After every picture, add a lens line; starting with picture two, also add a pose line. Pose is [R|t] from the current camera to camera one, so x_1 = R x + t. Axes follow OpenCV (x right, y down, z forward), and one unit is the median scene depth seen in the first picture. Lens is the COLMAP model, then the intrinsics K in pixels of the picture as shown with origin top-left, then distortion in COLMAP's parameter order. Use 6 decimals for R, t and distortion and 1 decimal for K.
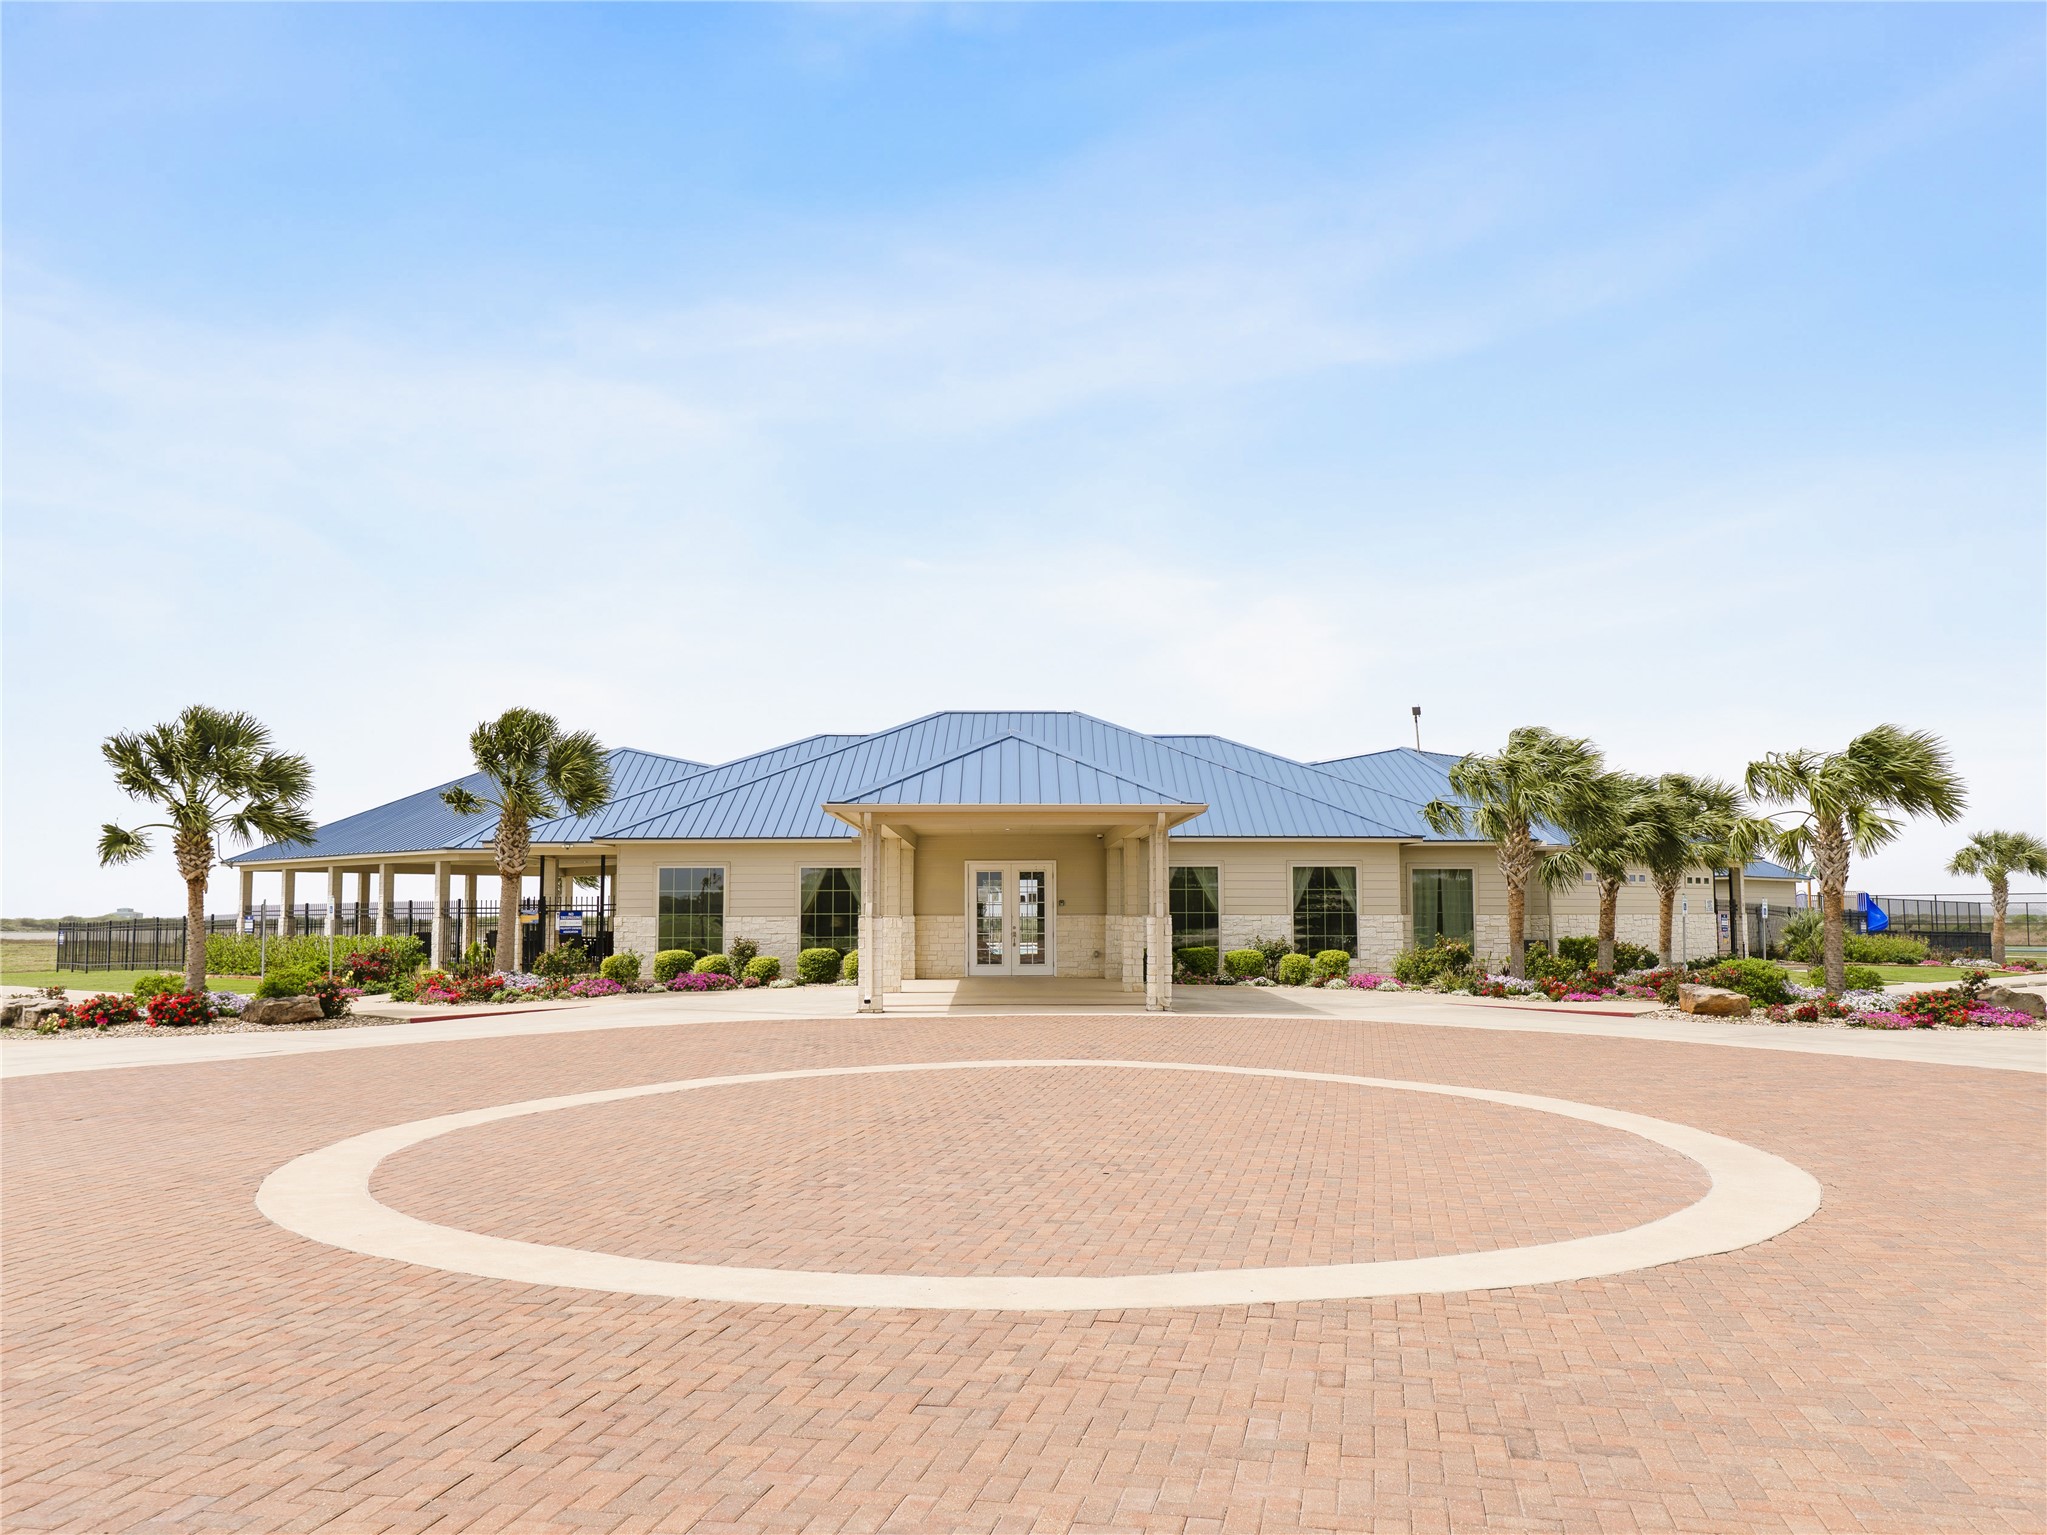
lens RADIAL K [[1702.3, 0, 1023.5], [0, 1702.3, 767.5], [0, 0, 1]] dist [-0.027868, -0.000157]
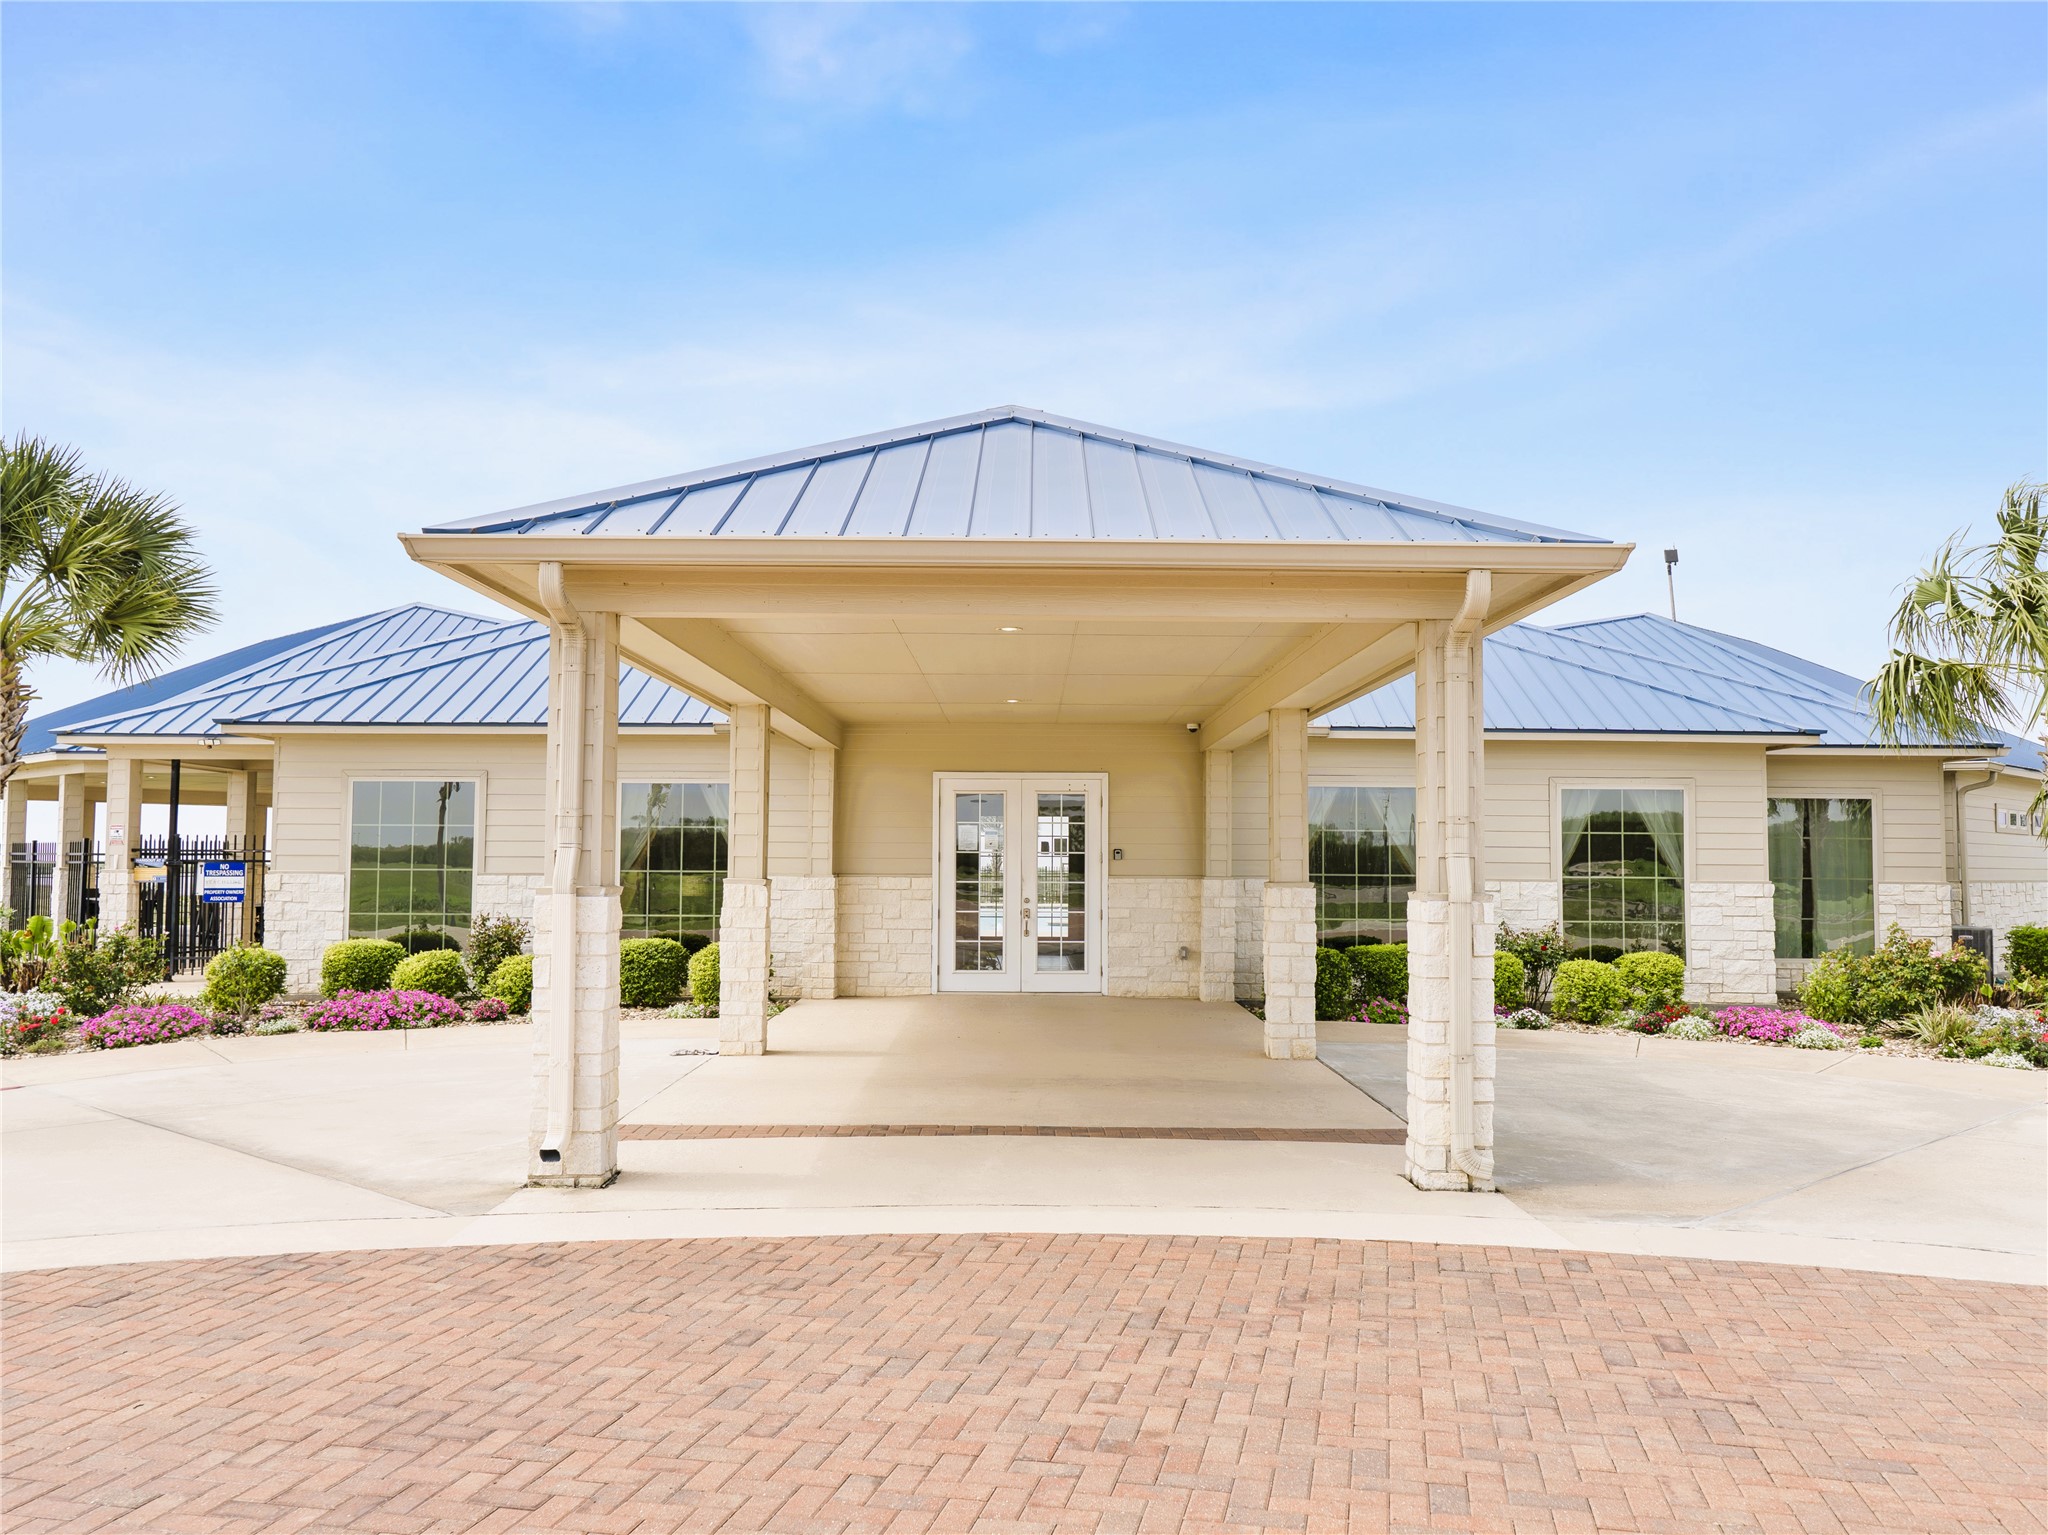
lens RADIAL K [[1540.3, 0, 1024.0], [0, 1540.3, 767.5], [0, 0, 1]] dist [0.016475, 0.007055]
pose [[0.999828, 0.008181, -0.016626, 0.001246], [-0.007793, 0.999700, 0.023221, 0.042294], [0.016811, -0.023087, 0.999592, 0.528295]]
